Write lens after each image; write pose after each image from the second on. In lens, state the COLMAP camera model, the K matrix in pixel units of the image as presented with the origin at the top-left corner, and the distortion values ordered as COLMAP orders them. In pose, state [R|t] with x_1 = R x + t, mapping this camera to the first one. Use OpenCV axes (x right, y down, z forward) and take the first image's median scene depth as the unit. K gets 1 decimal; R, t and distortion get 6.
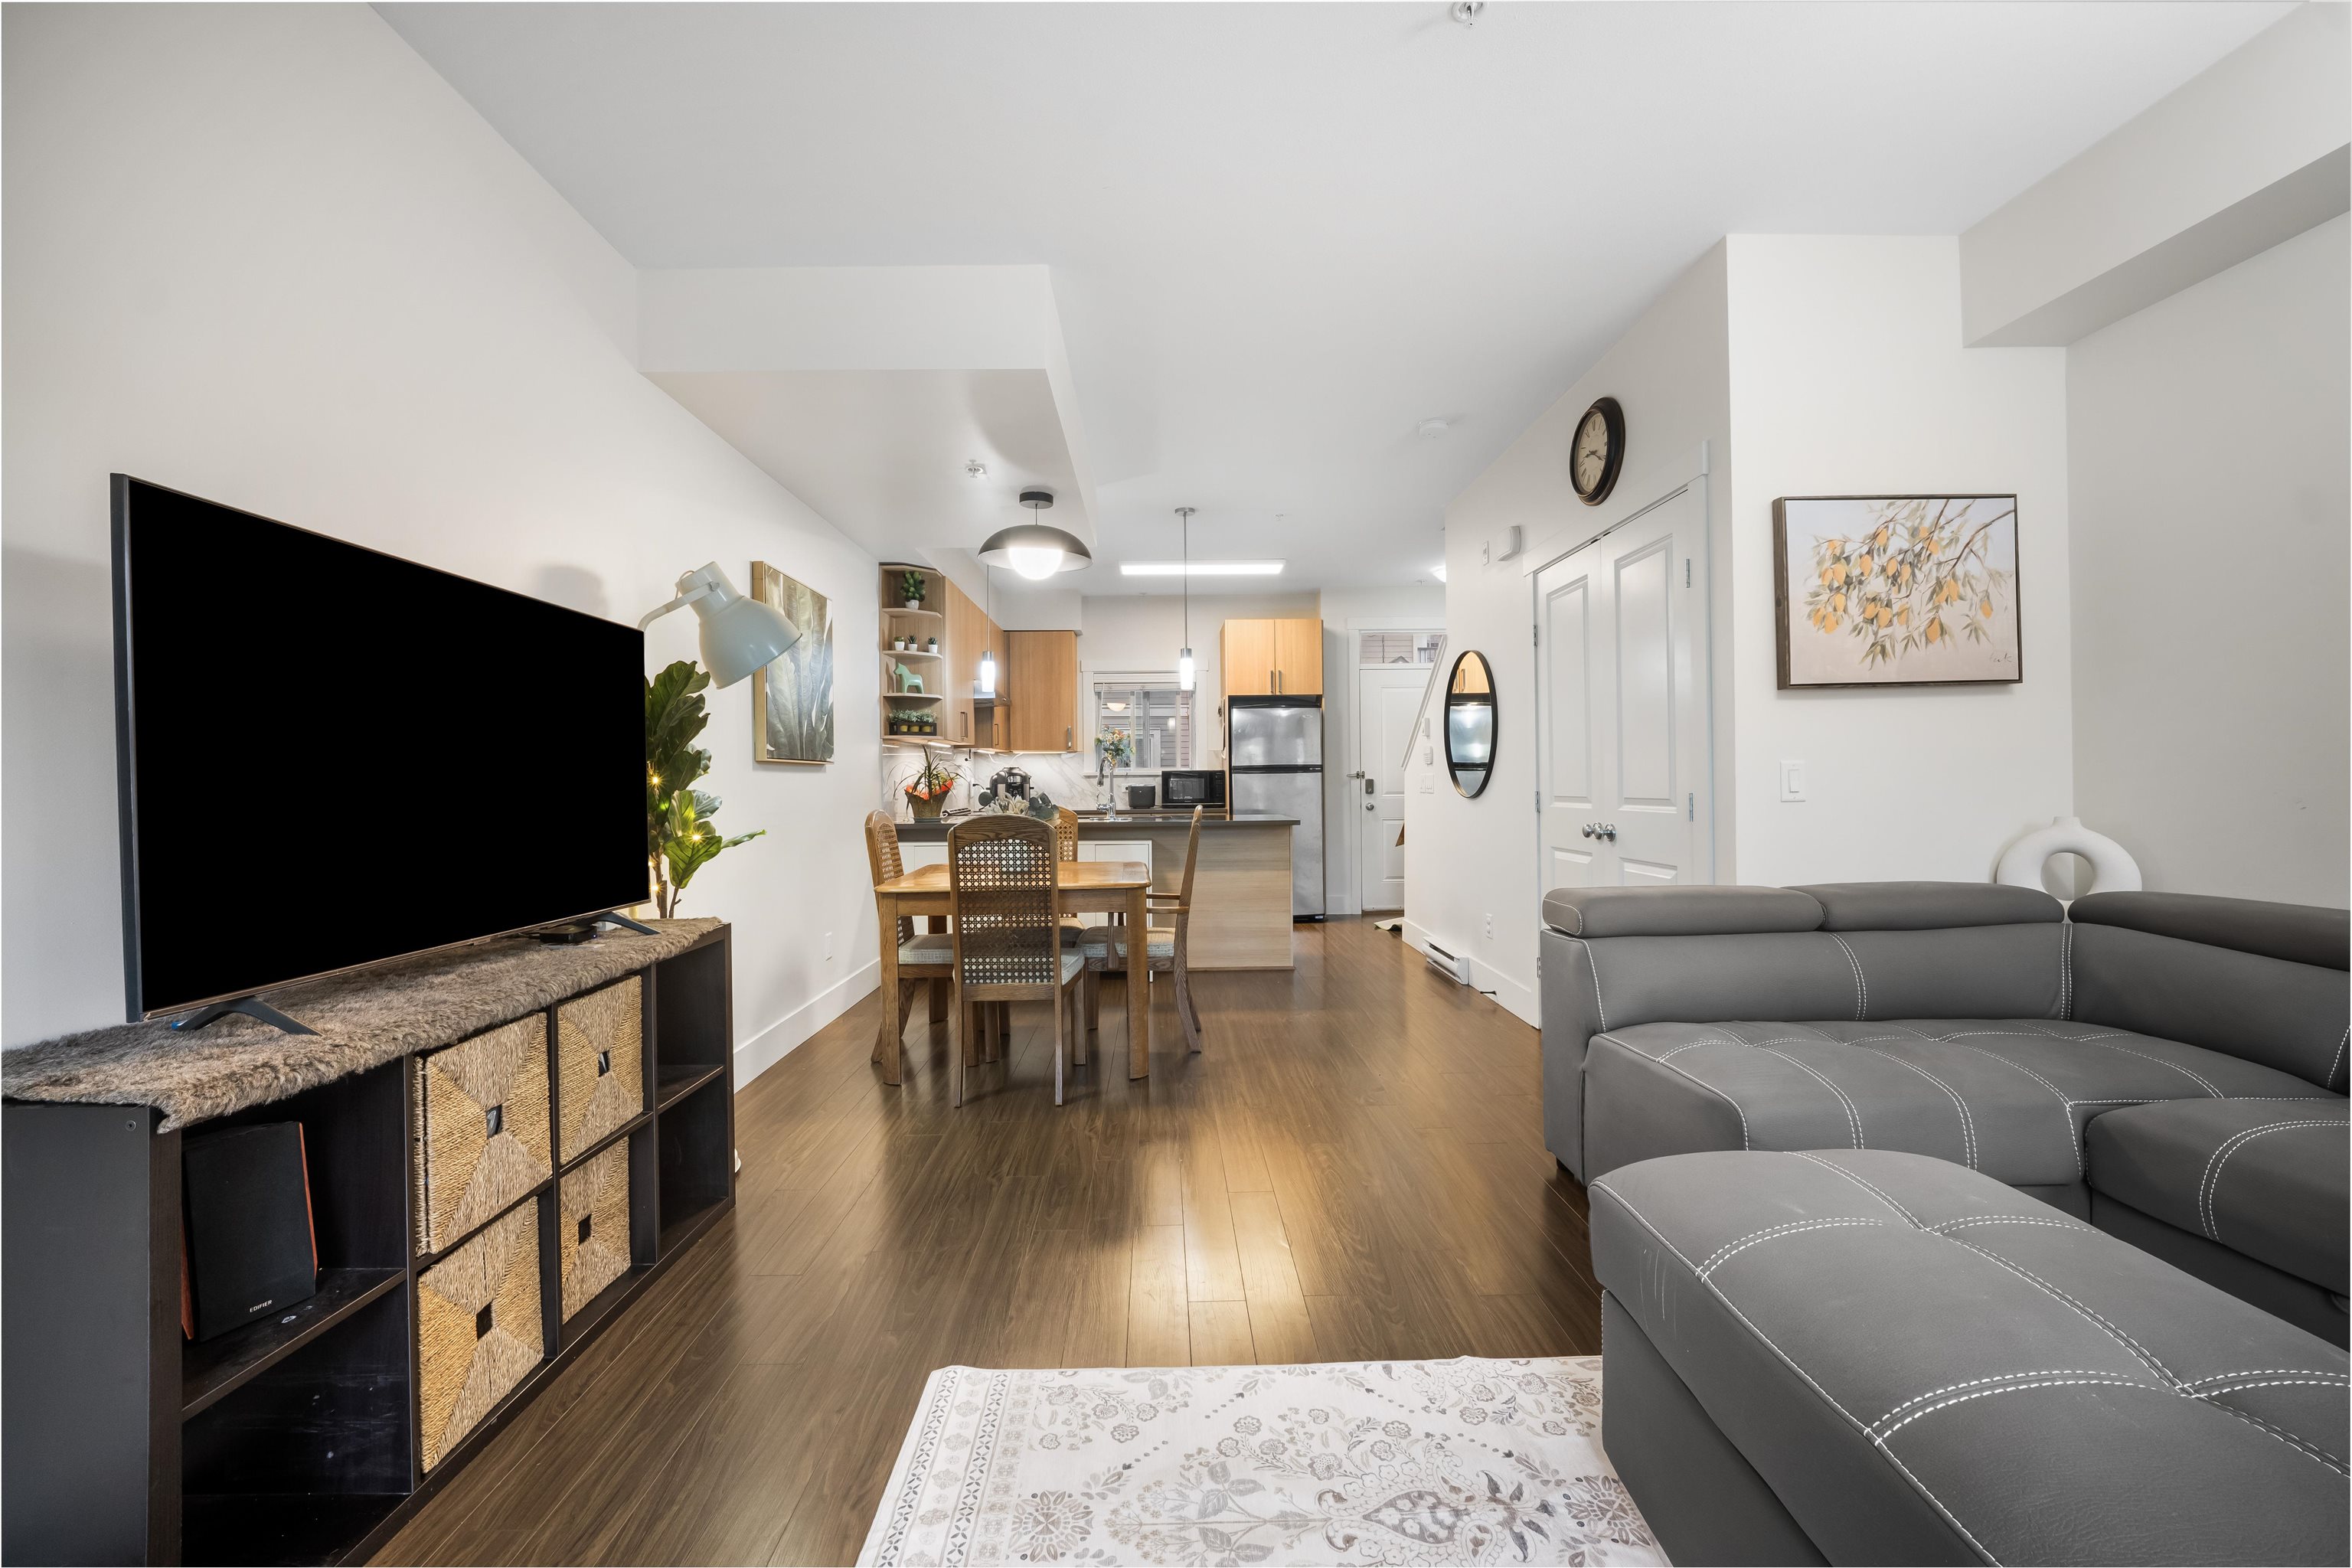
lens RADIAL K [[940.6, 0, 1170.5], [0, 940.6, 781.9], [0, 0, 1]] dist [-0.026442, 0.007097]
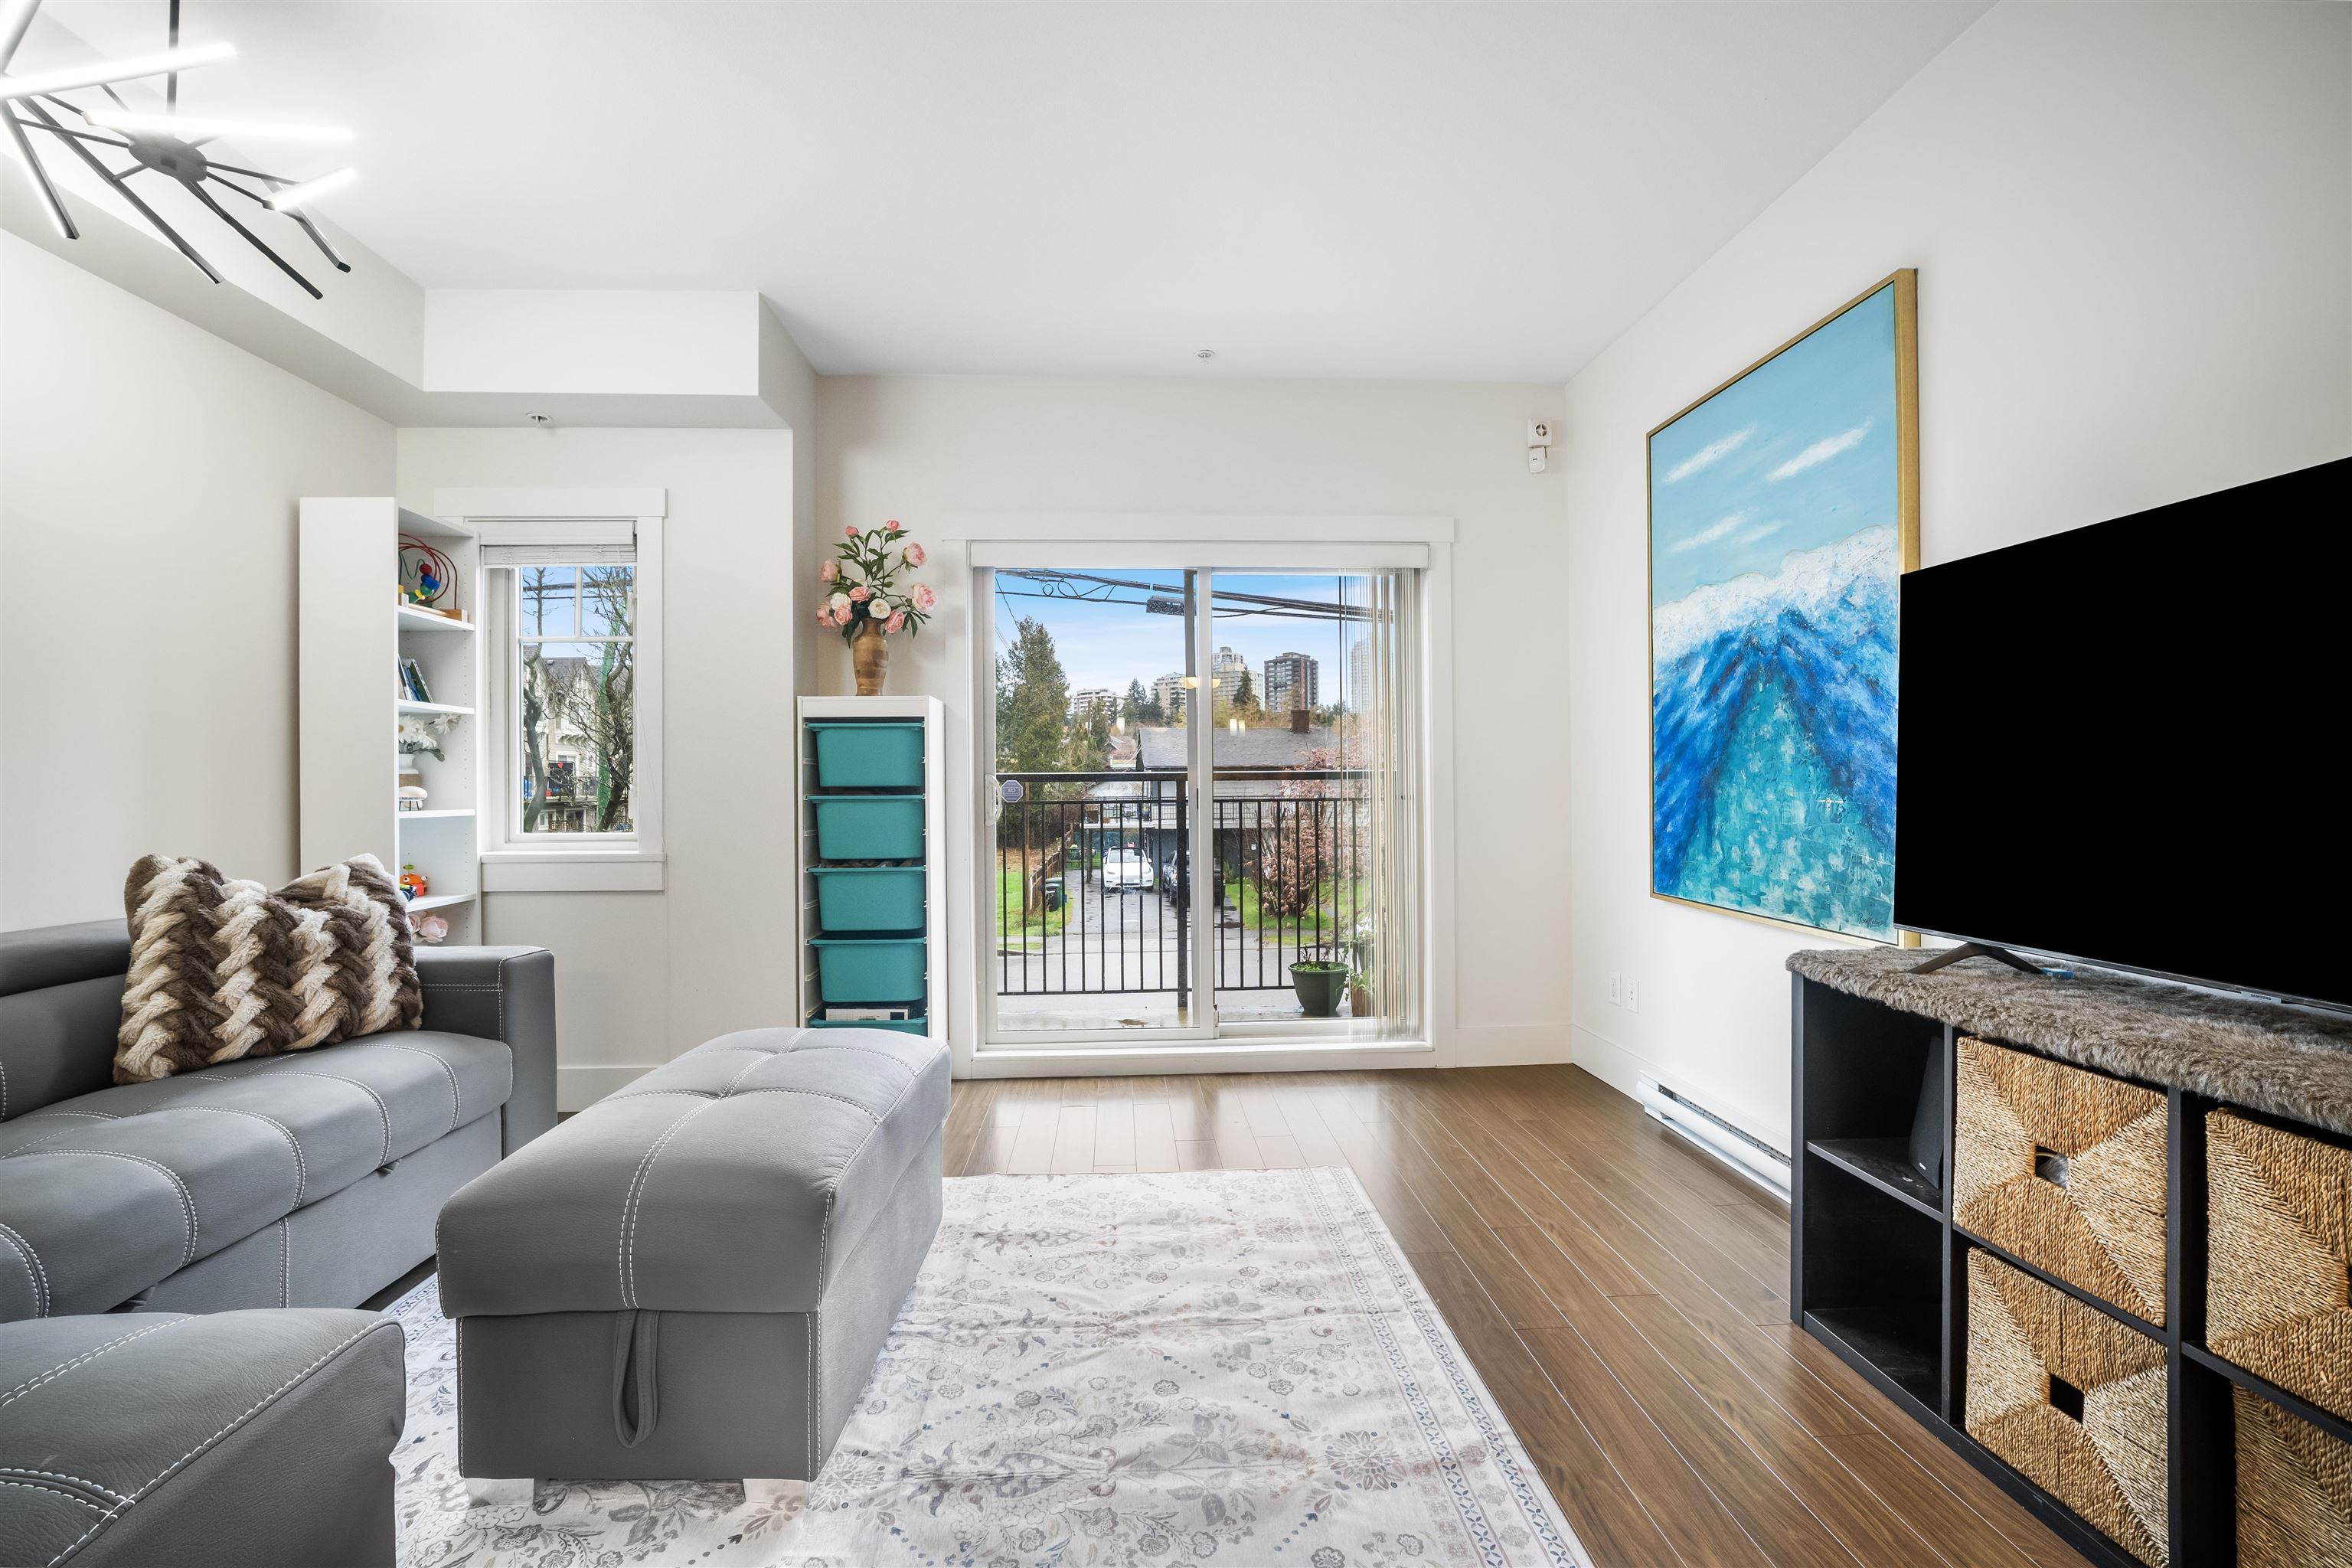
lens RADIAL K [[956.0, 0, 1172.4], [0, 956.0, 781.0], [0, 0, 1]] dist [-0.020438, 0.004596]
pose [[-0.998902, 0.016430, -0.043866, 0.045827], [0.016521, 0.999862, -0.001709, -0.001243], [0.043832, -0.002432, -0.999036, 0.722756]]
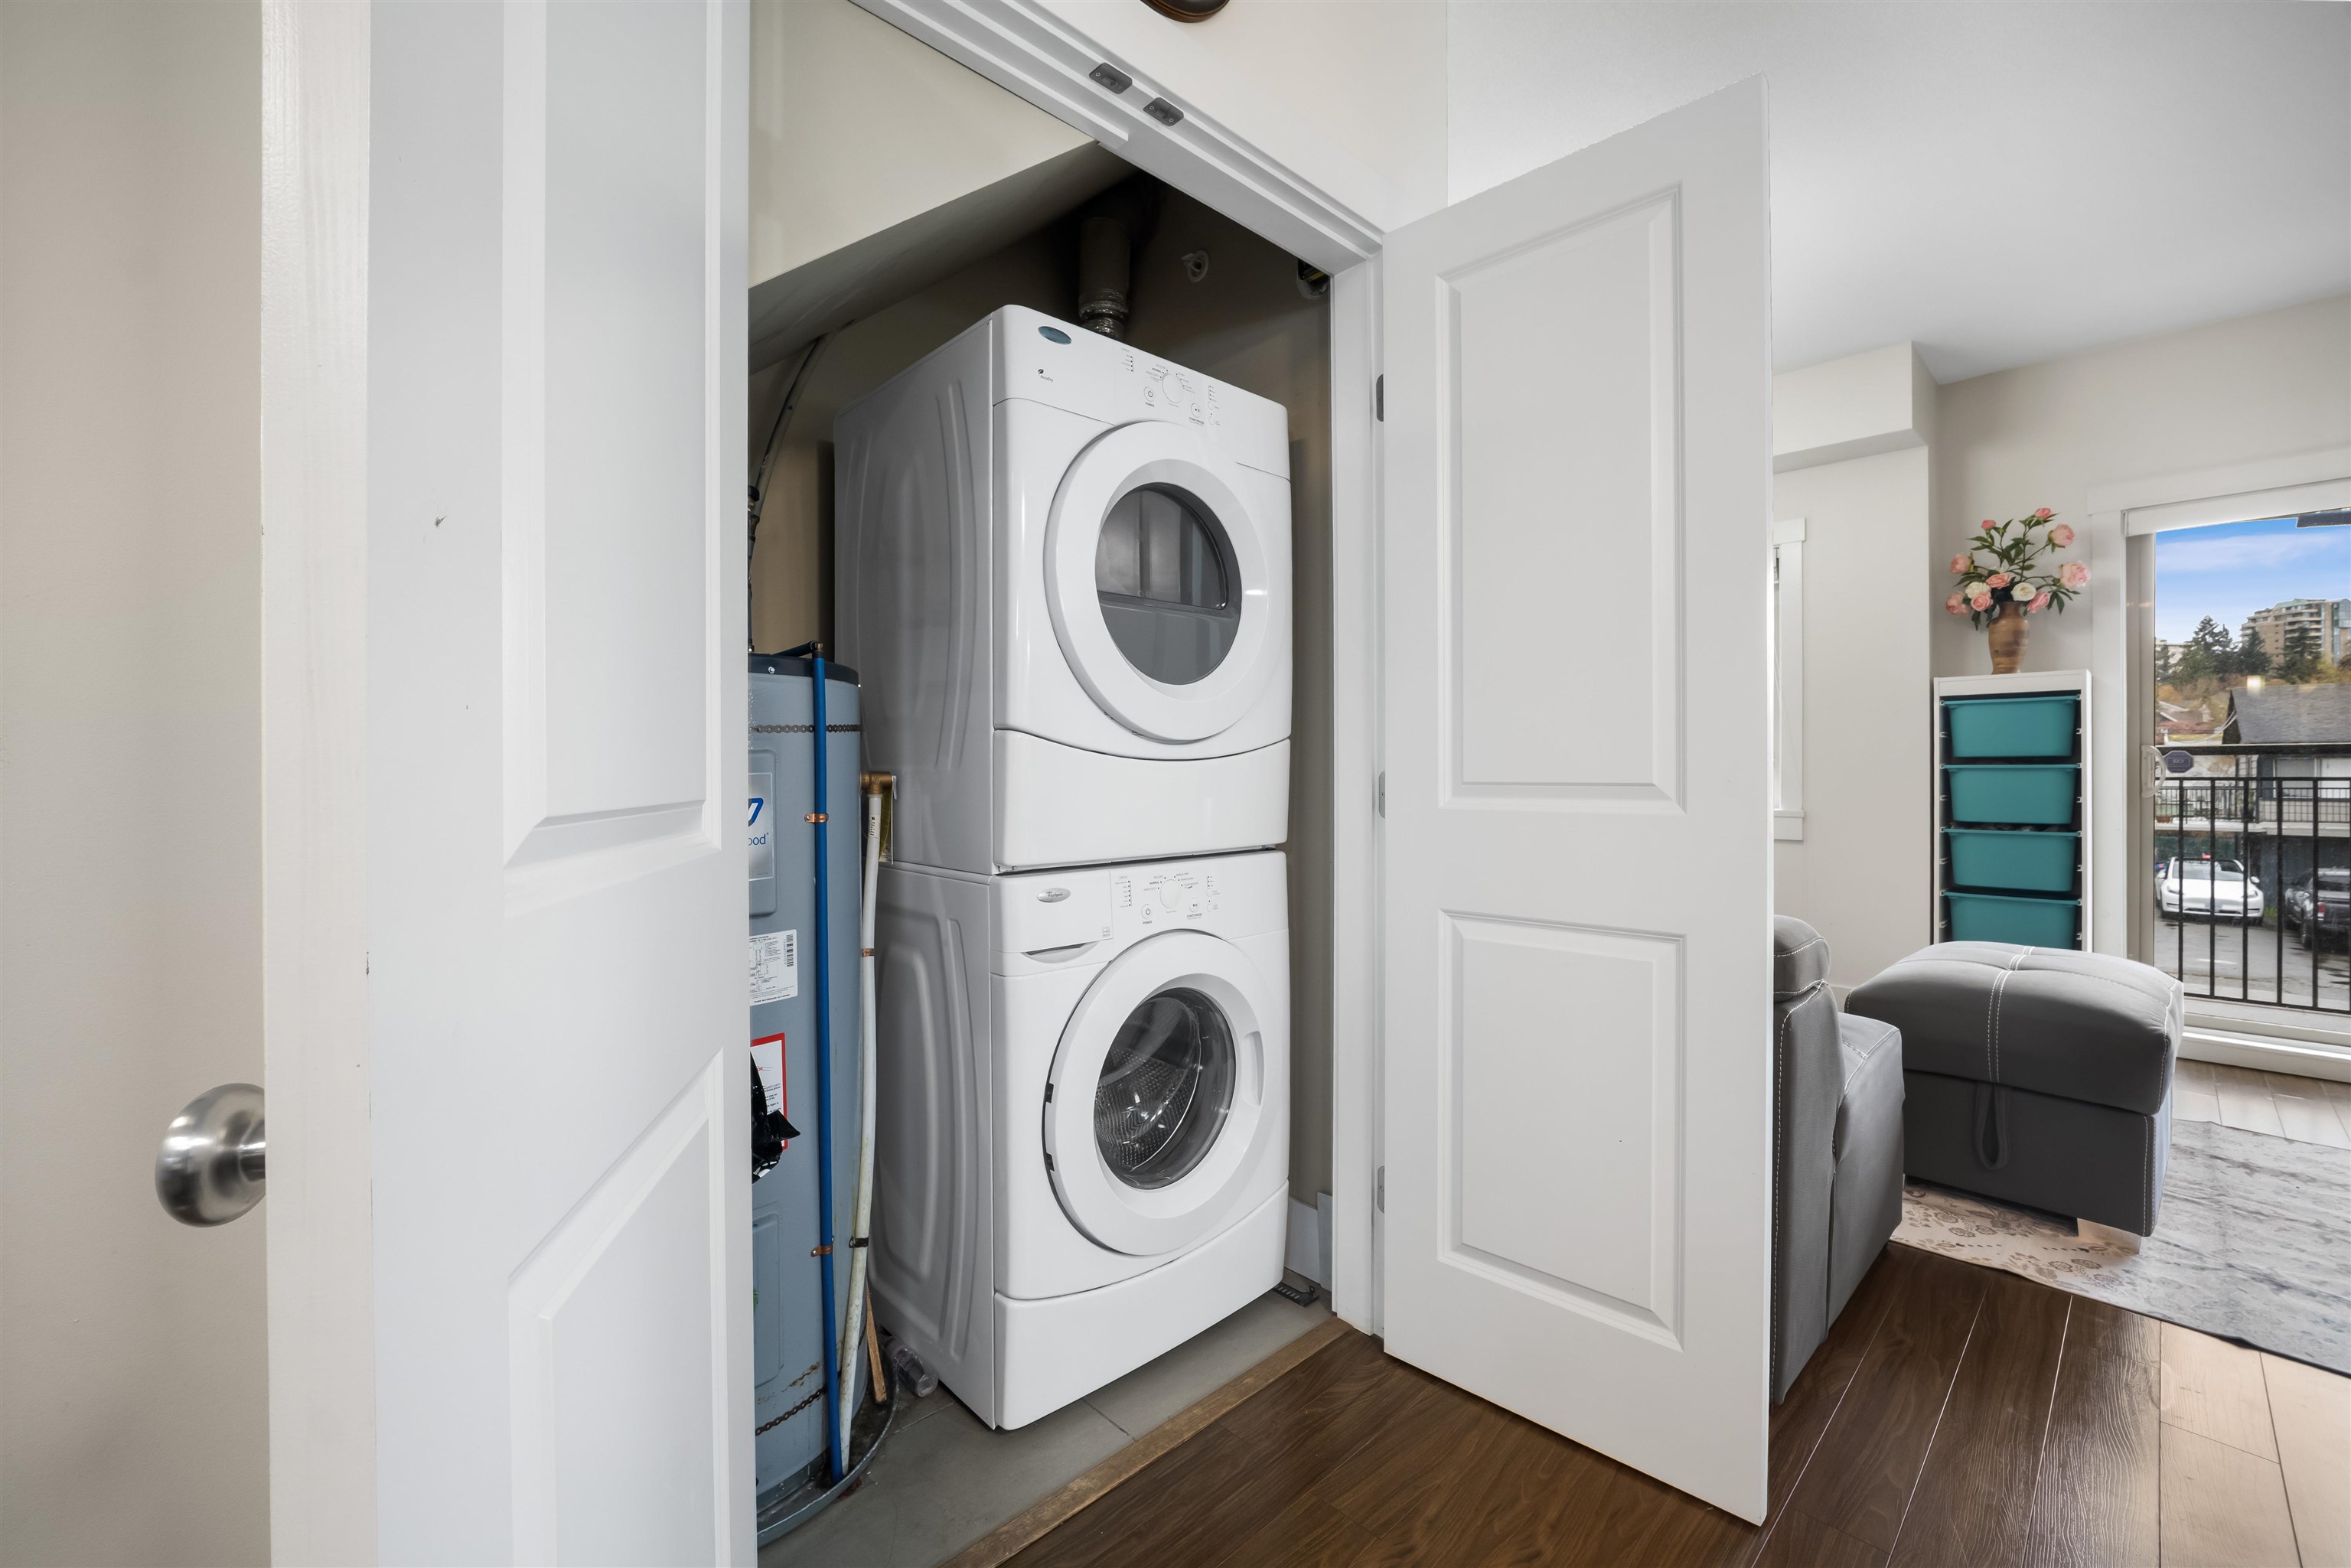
lens RADIAL K [[955.6, 0, 1171.9], [0, 955.6, 781.0], [0, 0, 1]] dist [-0.020438, 0.004596]
pose [[-0.673615, 0.007134, 0.739048, 0.148279], [0.011410, 0.999935, 0.000747, 0.011323], [-0.738994, 0.008936, -0.673653, 1.073779]]
